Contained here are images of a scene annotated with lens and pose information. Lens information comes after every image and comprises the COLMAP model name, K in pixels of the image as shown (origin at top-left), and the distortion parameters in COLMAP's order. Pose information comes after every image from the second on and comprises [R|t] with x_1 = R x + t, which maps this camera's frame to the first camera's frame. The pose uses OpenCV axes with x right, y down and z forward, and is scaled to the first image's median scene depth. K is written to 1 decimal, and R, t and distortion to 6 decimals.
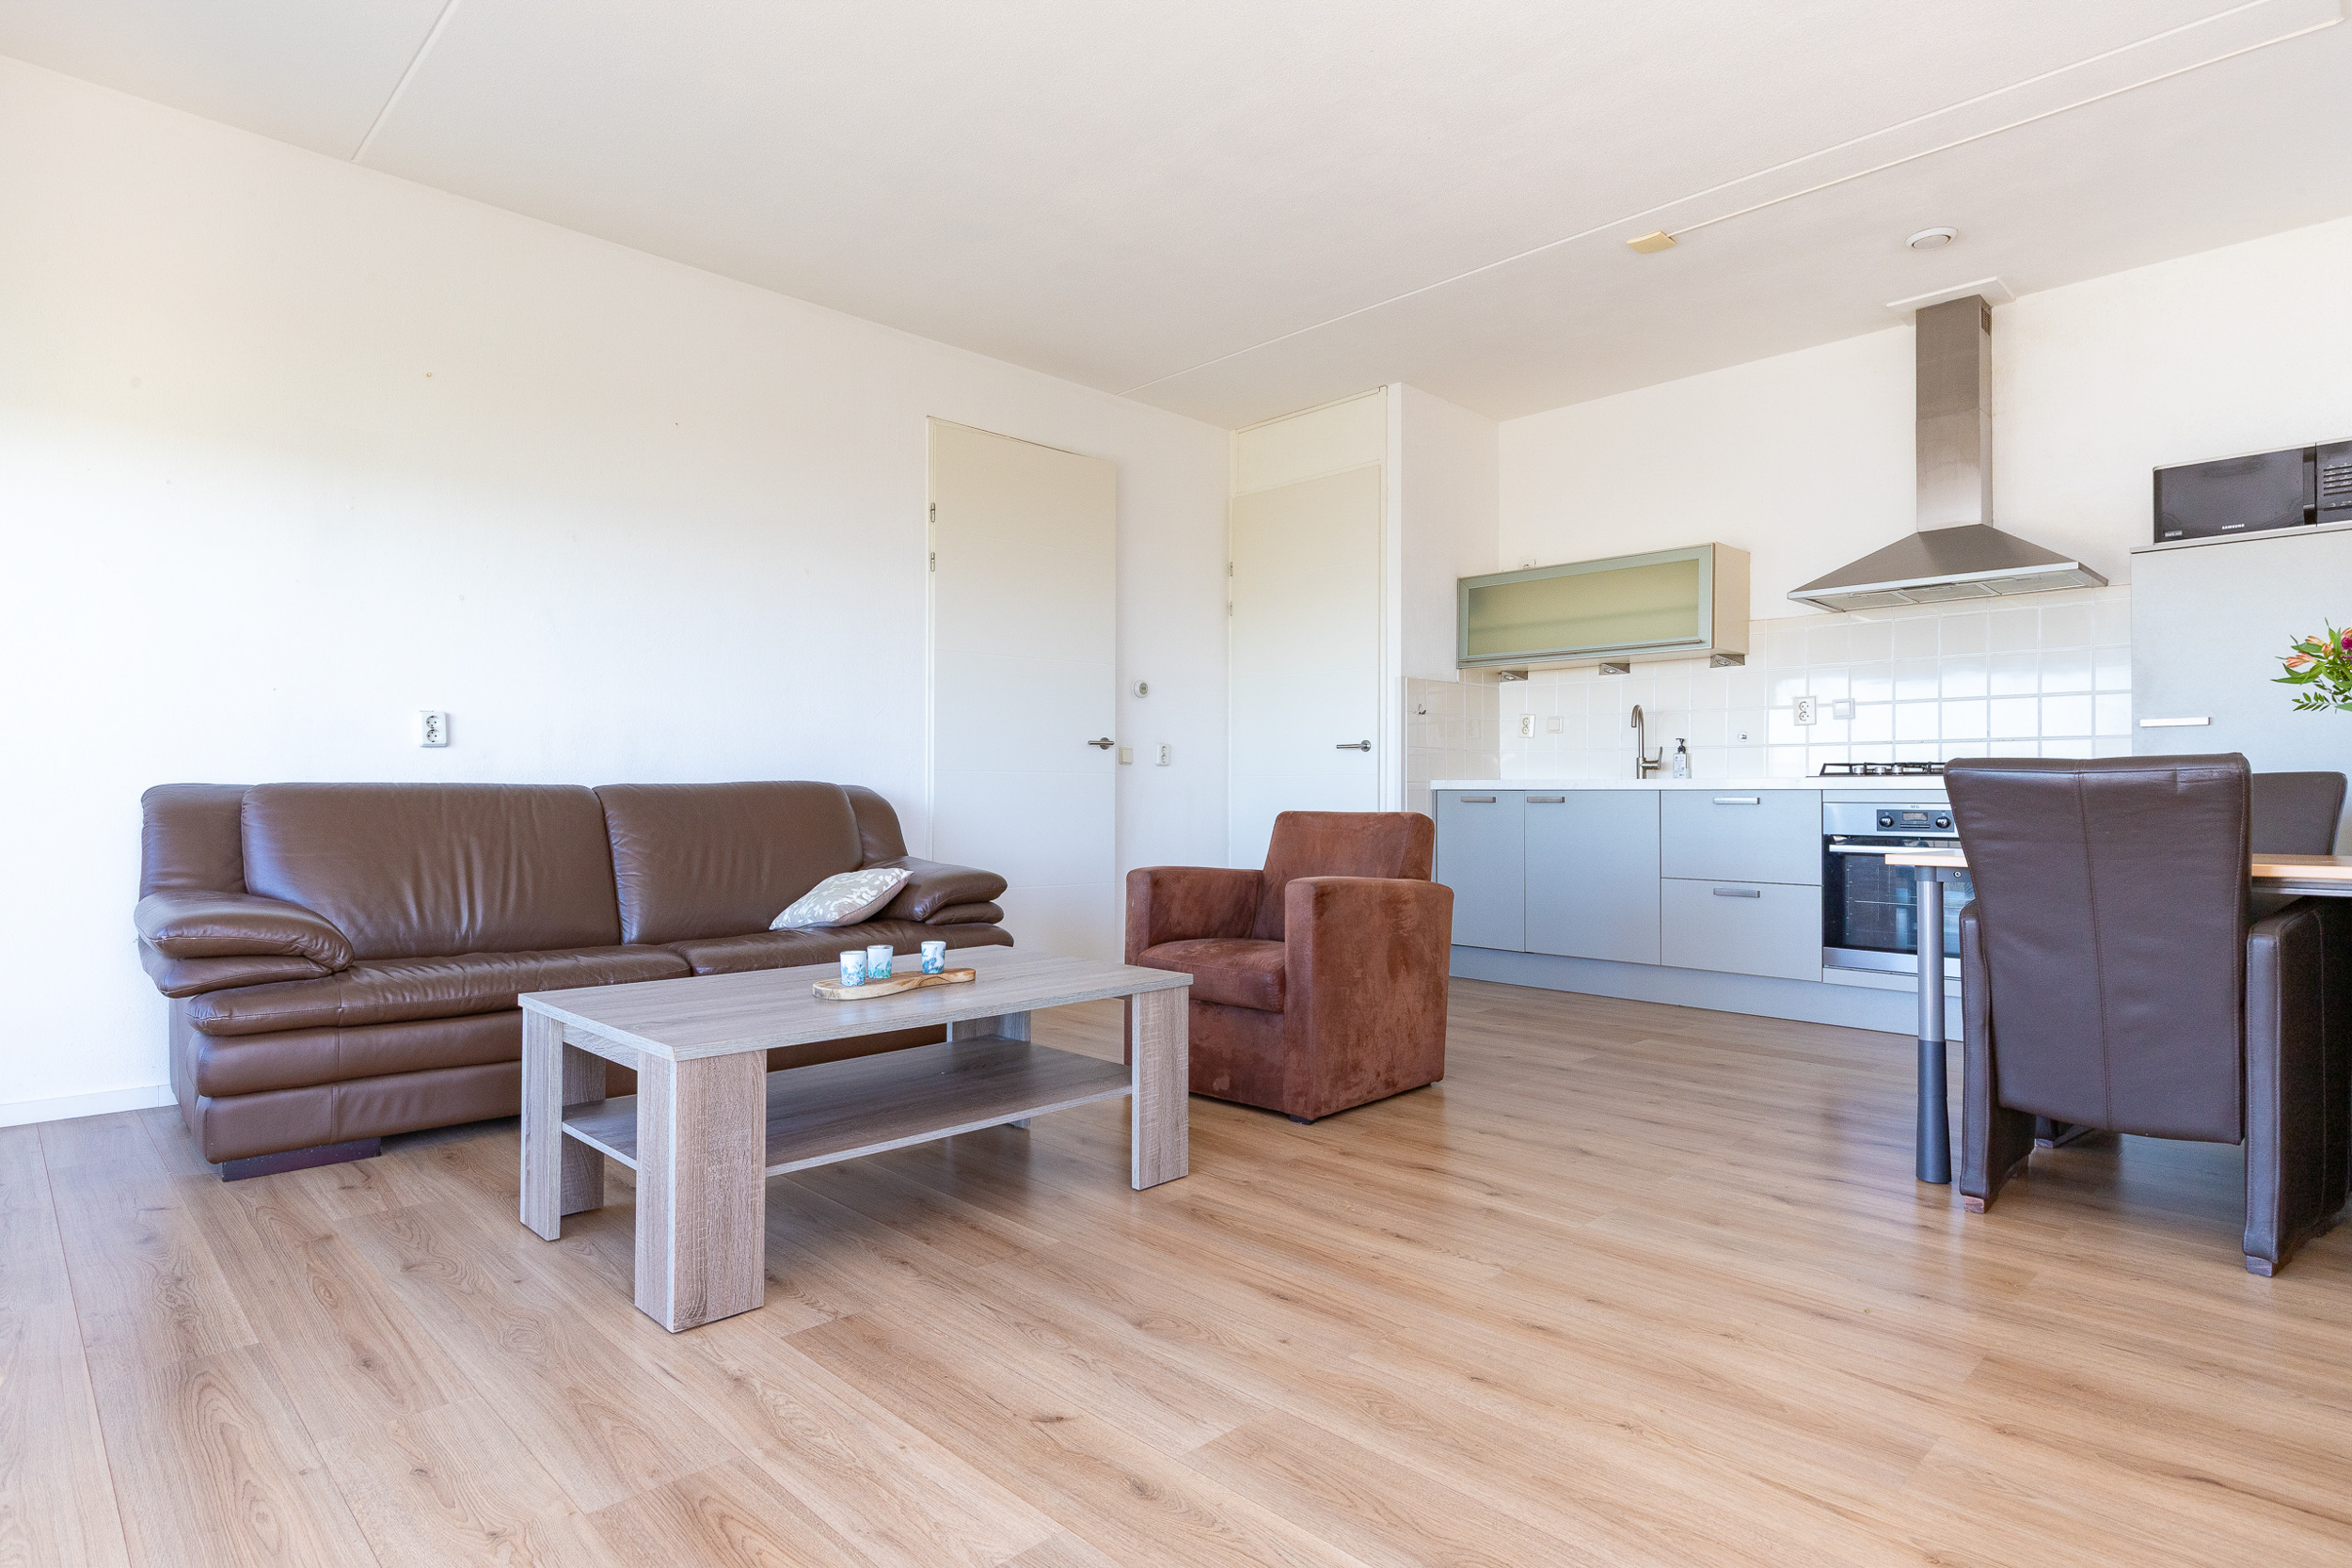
lens RADIAL K [[1236.1, 0, 1151.2], [0, 1236.1, 768.1], [0, 0, 1]] dist [0.002896, -0.000395]
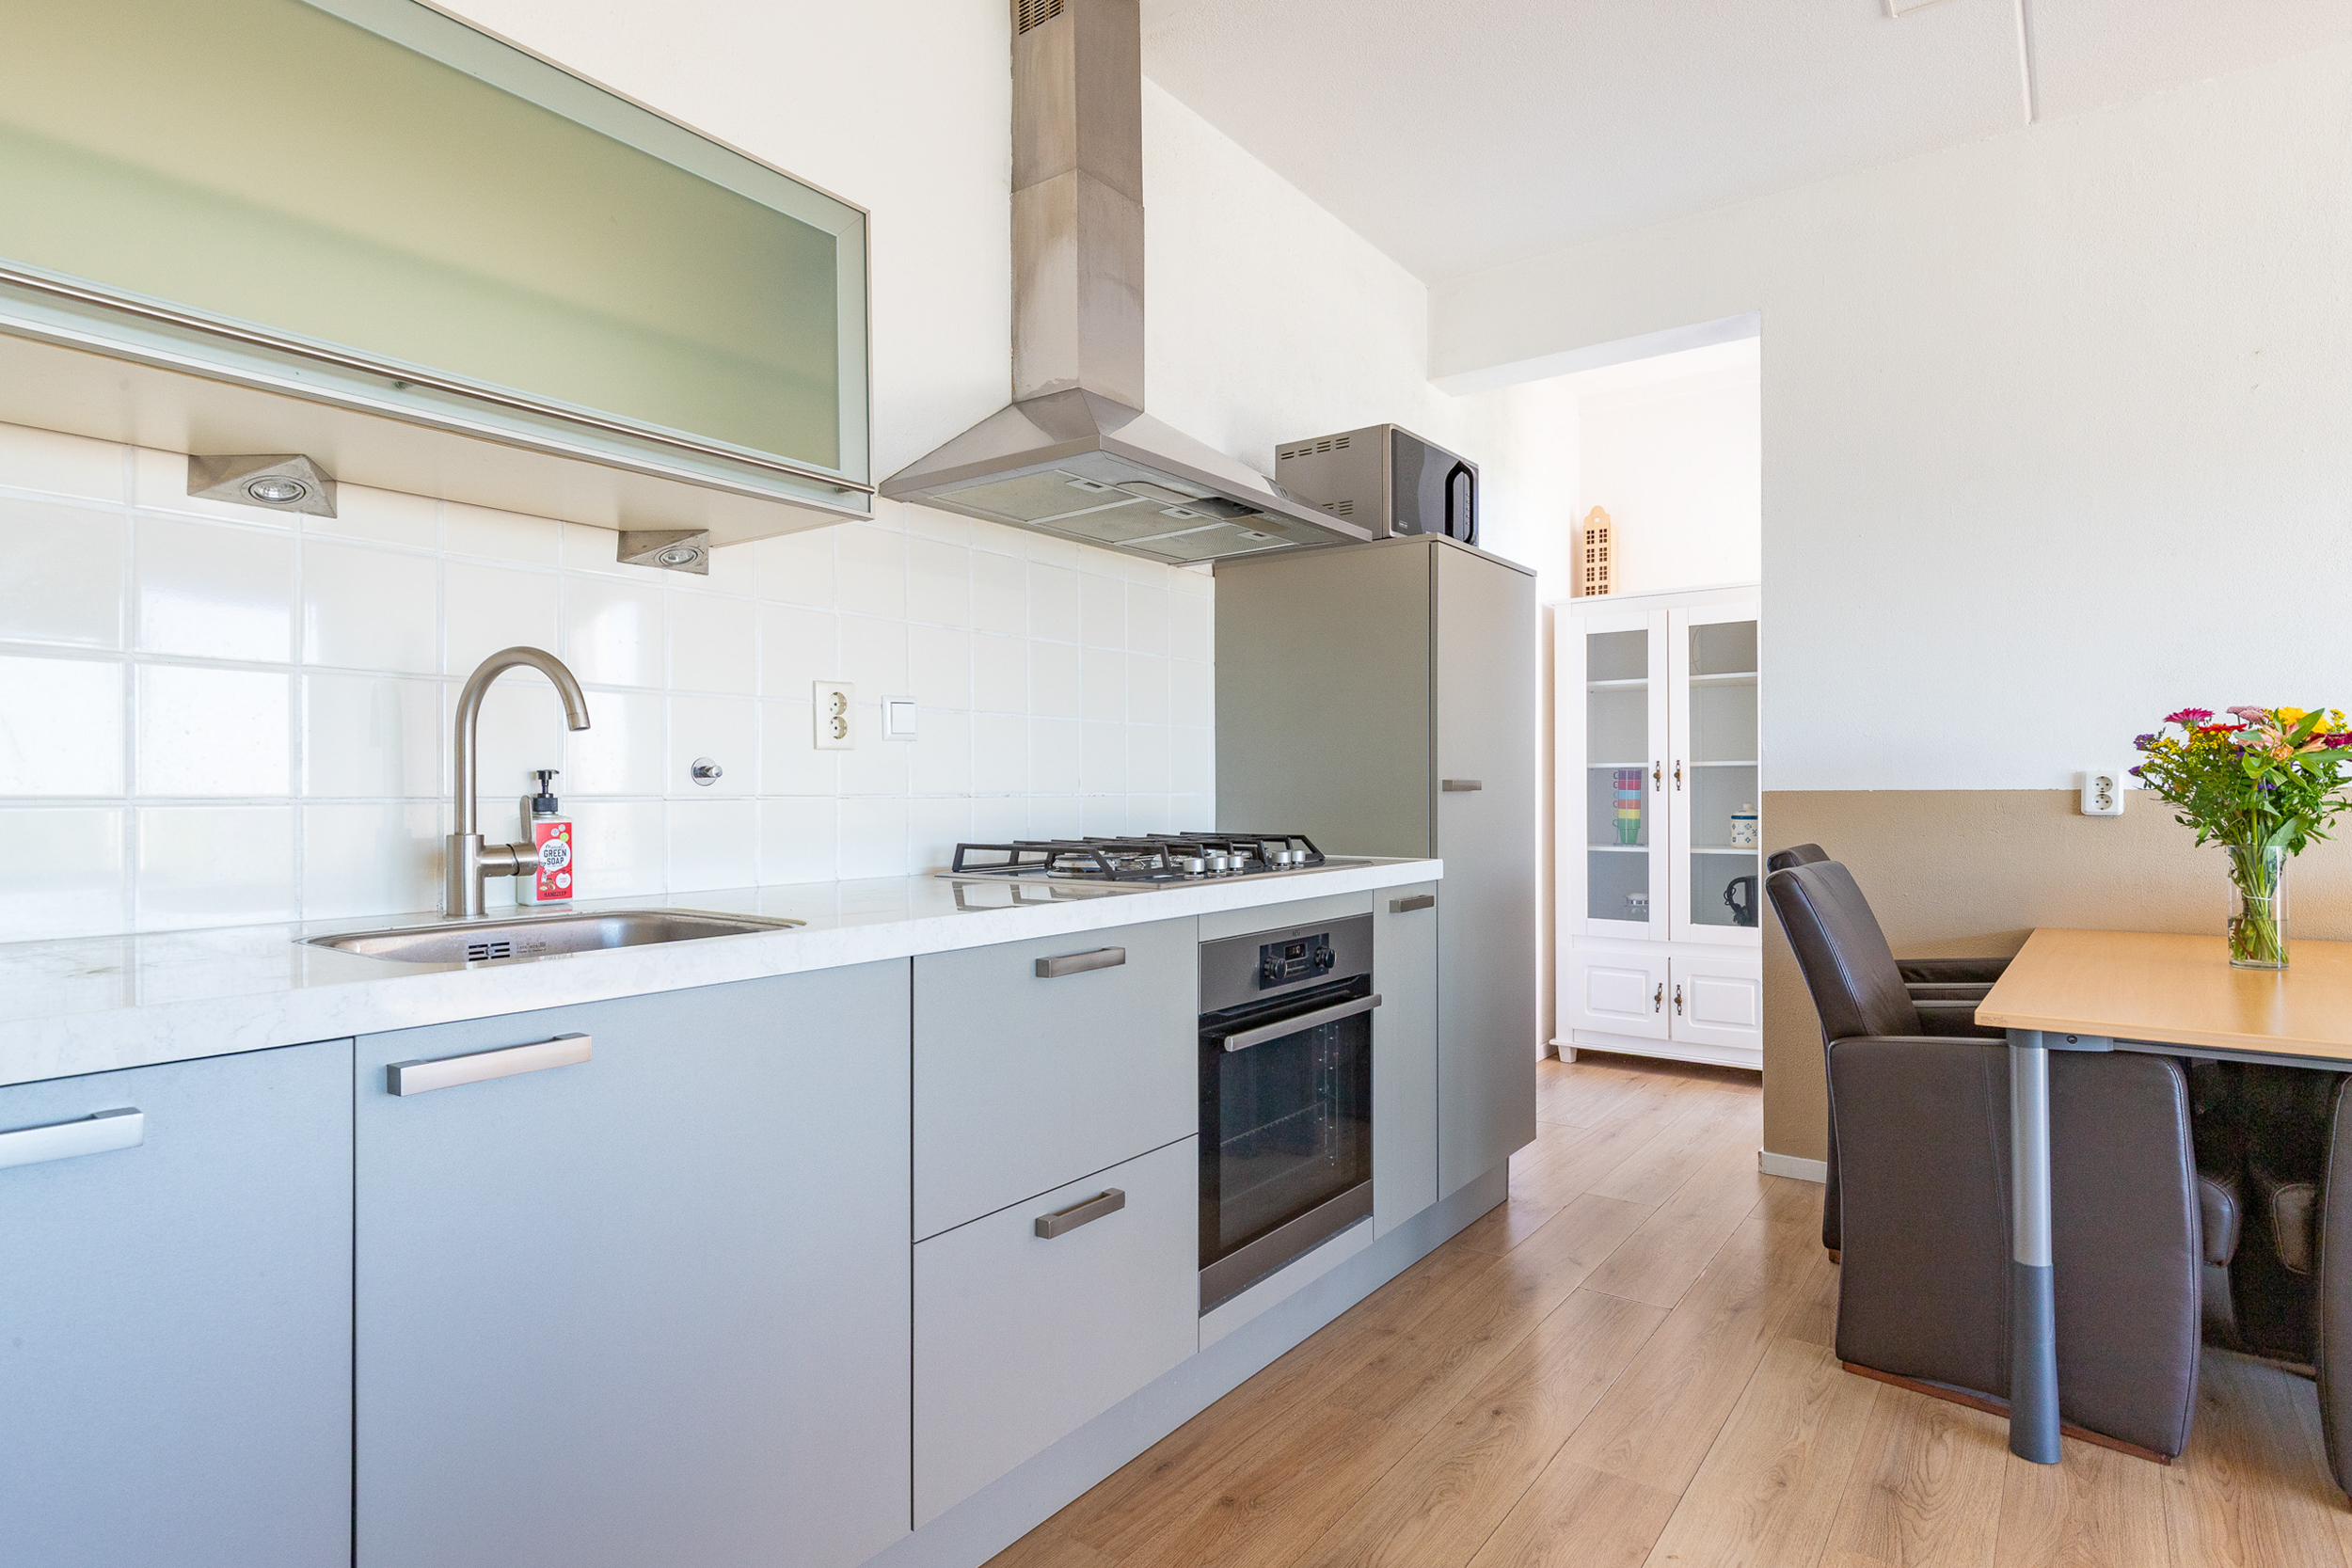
lens RADIAL K [[1236.1, 0, 1165.8], [0, 1236.1, 793.6], [0, 0, 1]] dist [0.002896, -0.000395]
pose [[-0.173993, -0.006948, 0.984722, 0.111347], [-0.017514, 0.999839, 0.003960, -0.025789], [-0.984591, -0.016557, -0.174087, 1.058959]]
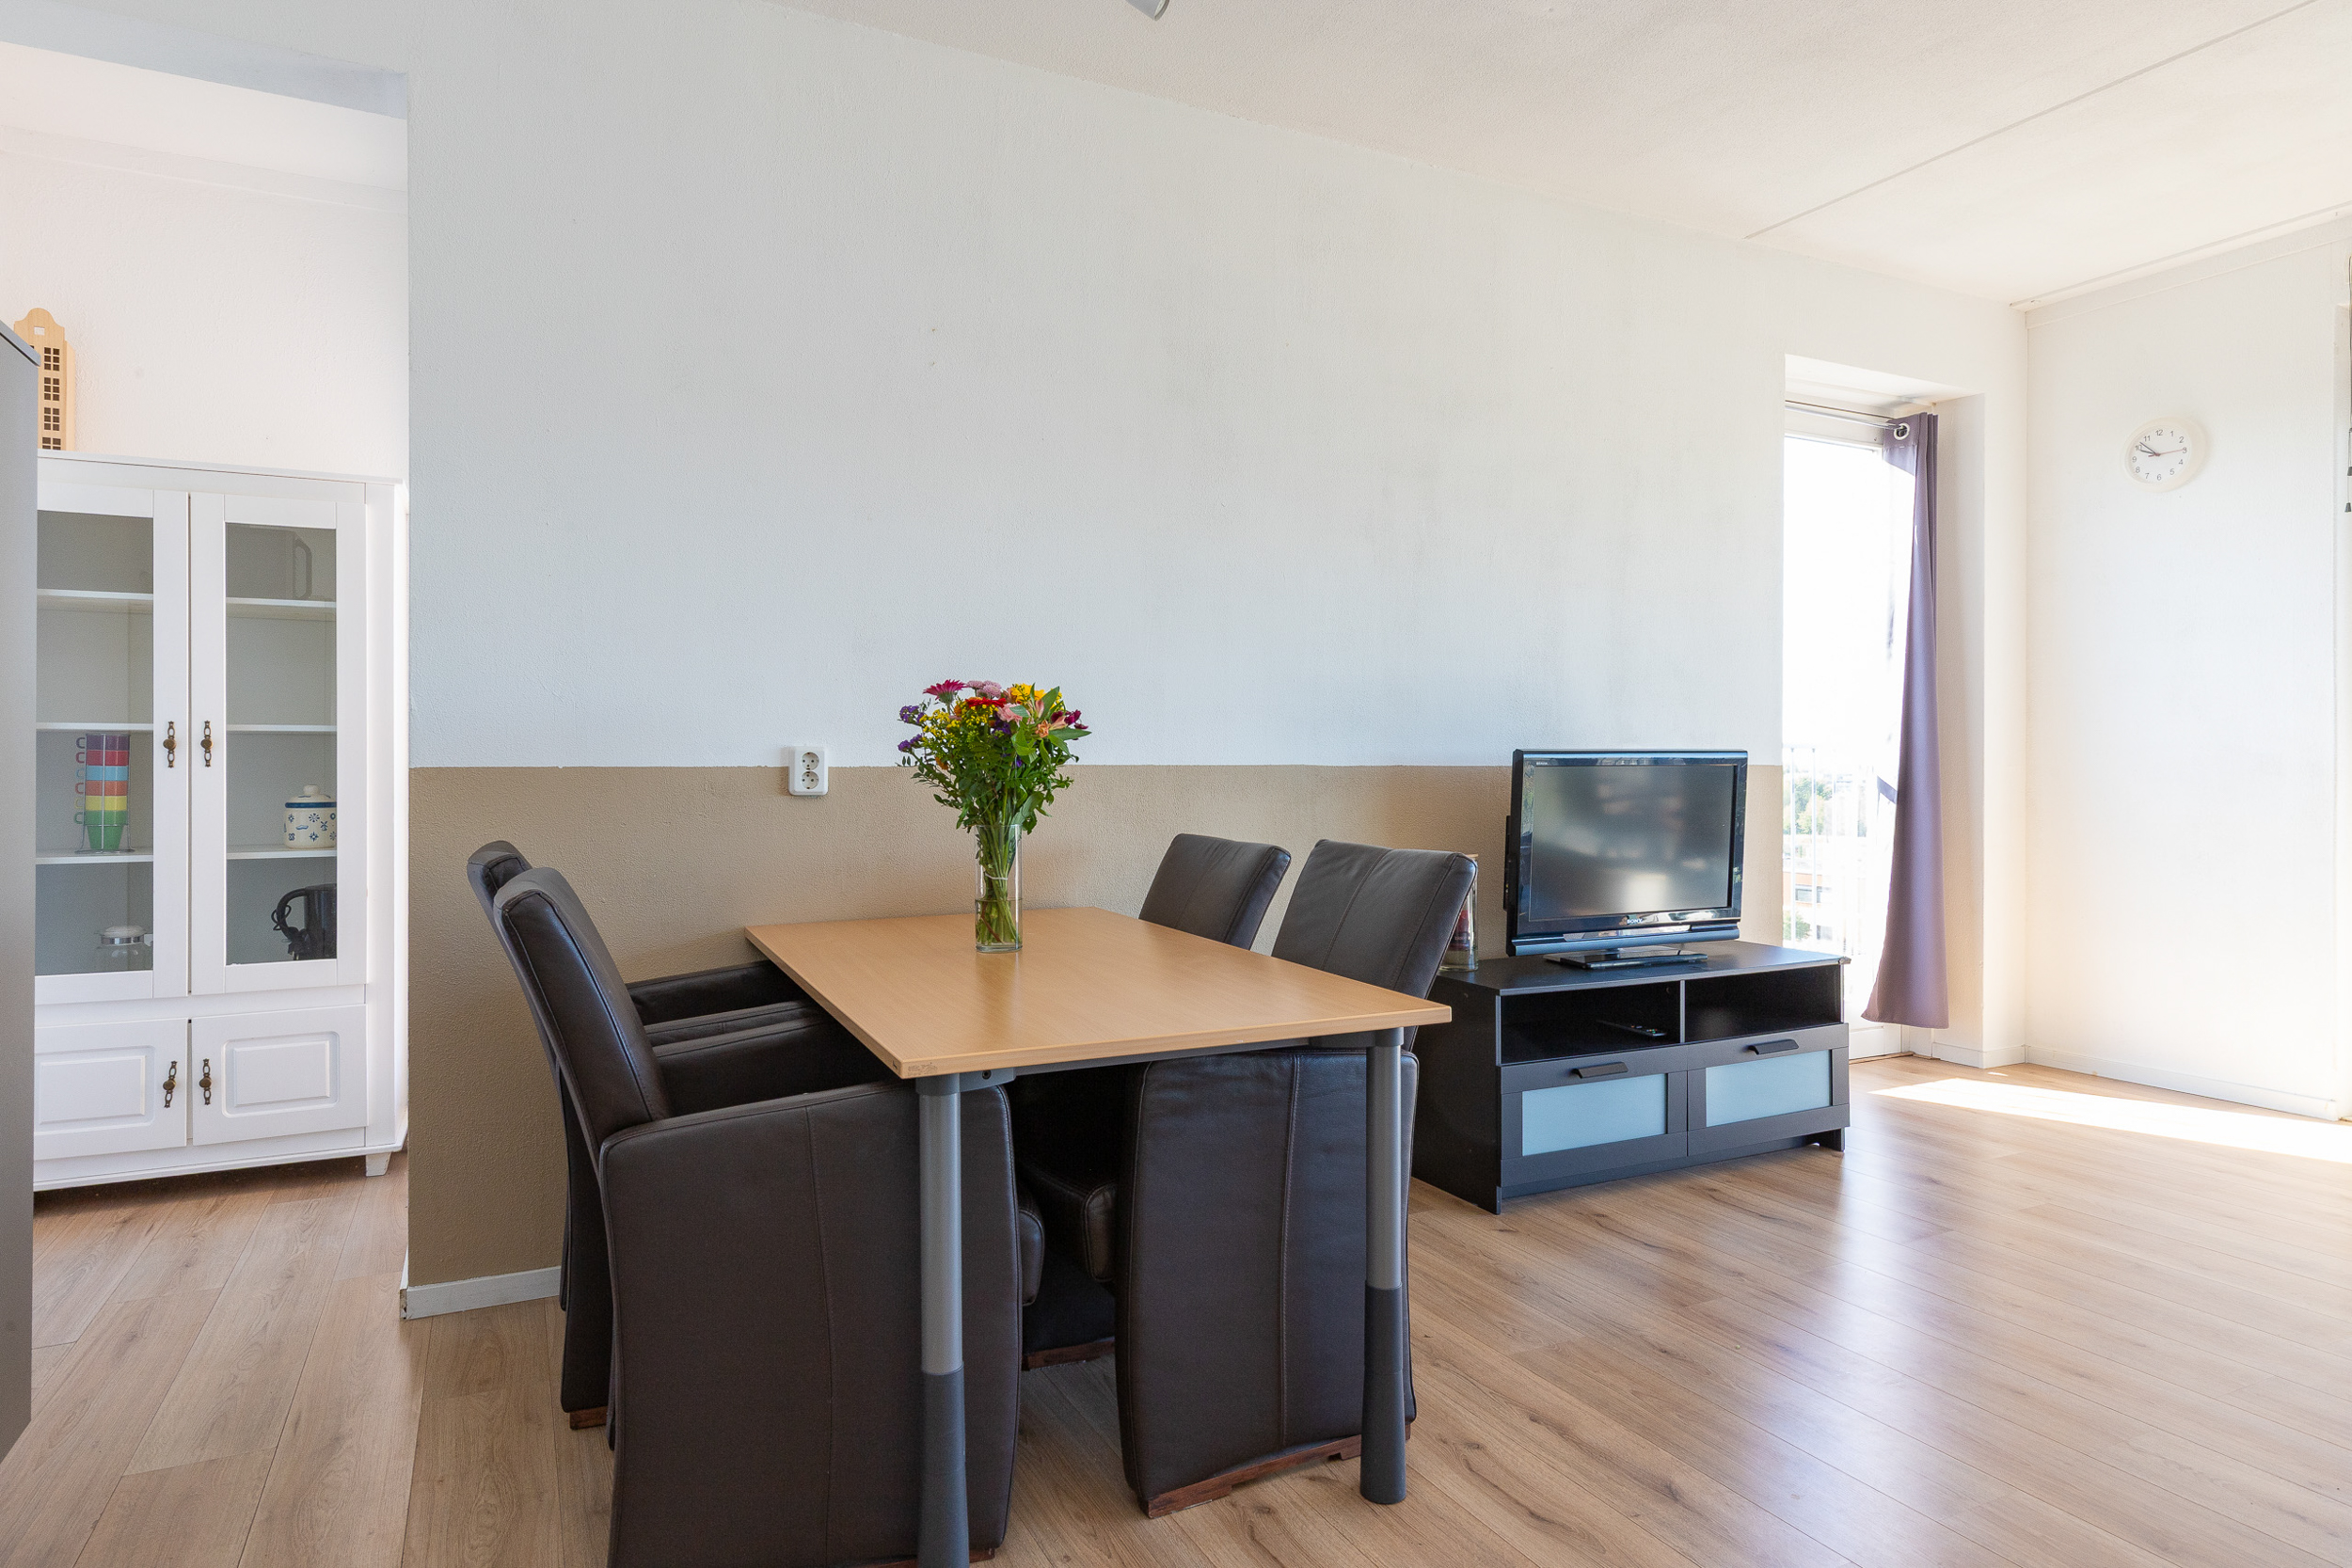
lens RADIAL K [[1355.4, 0, 1155.7], [0, 1355.4, 761.1], [0, 0, 1]] dist [0.016547, -0.002479]
pose [[-0.954716, -0.004476, 0.297485, 0.314268], [-0.010828, 0.999747, -0.019708, -0.025706], [-0.297322, -0.022037, -0.954523, 1.026853]]
